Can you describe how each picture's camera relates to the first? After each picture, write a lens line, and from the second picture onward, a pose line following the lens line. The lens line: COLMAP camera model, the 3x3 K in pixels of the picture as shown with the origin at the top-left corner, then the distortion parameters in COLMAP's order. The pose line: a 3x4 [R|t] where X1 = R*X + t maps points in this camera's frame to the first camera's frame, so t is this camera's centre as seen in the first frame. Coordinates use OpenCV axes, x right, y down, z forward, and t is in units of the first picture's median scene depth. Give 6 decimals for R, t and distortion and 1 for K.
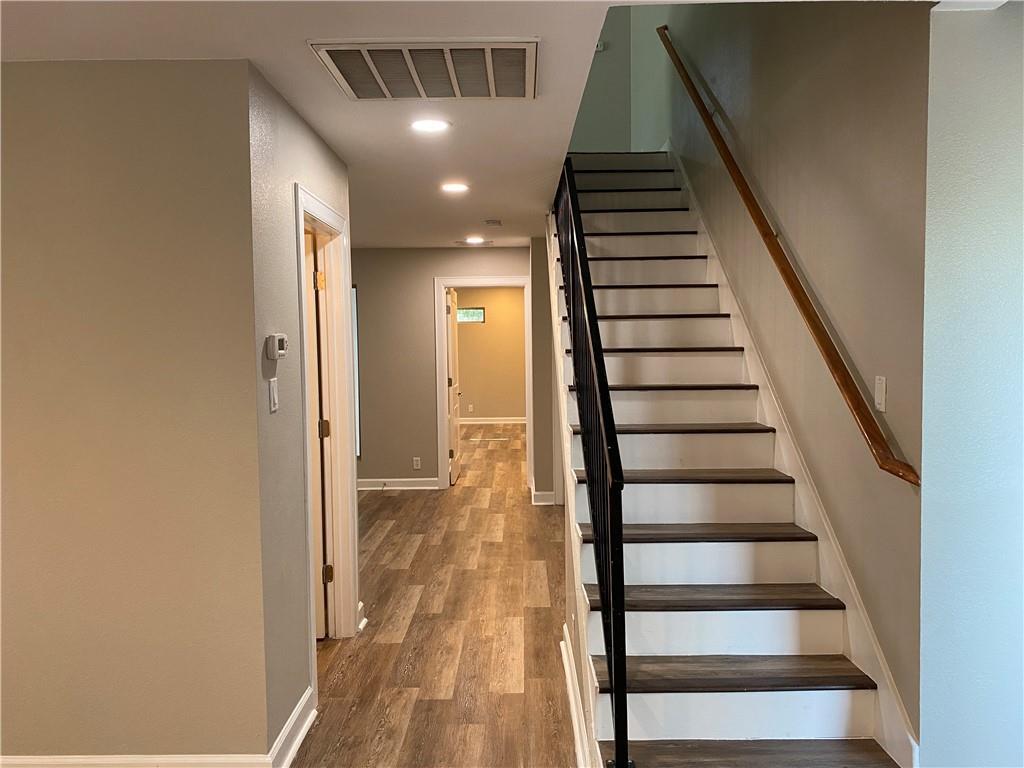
lens RADIAL K [[781.7, 0, 513.9], [0, 781.7, 382.7], [0, 0, 1]] dist [0.021120, -0.015154]
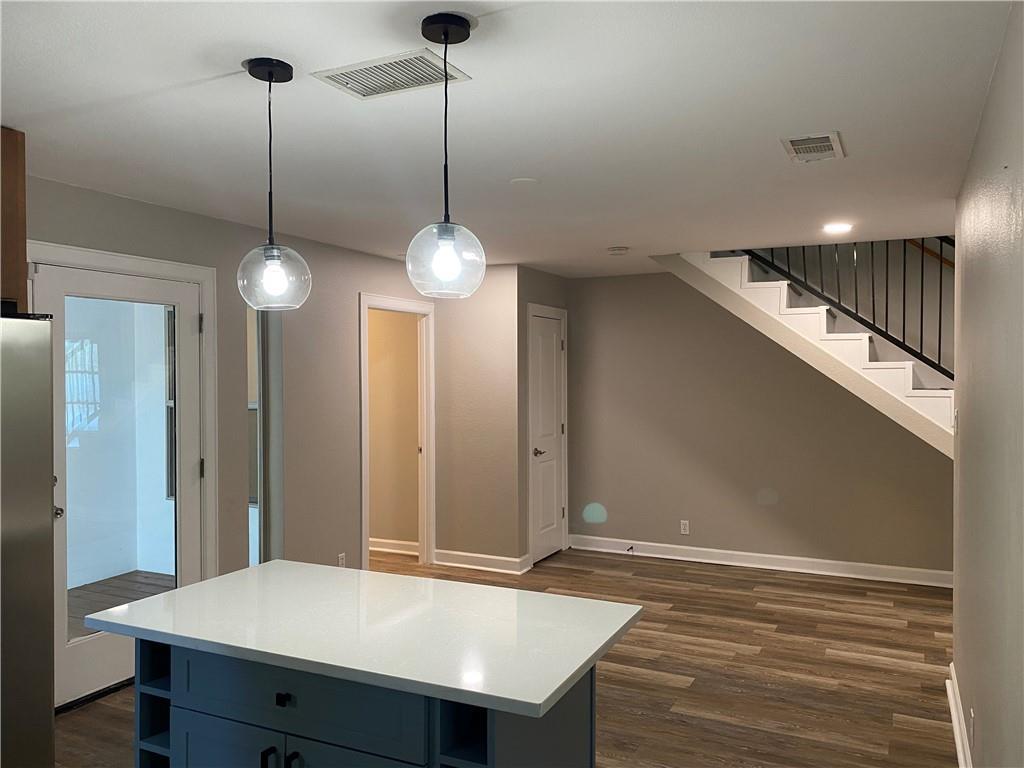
lens RADIAL K [[781.7, 0, 516.4], [0, 781.7, 384.6], [0, 0, 1]] dist [0.021120, -0.015154]
pose [[0.428676, 0.008982, 0.903414, -1.044848], [0.051144, 0.998106, -0.034192, -0.032534], [-0.902010, 0.060861, 0.427404, 0.876291]]
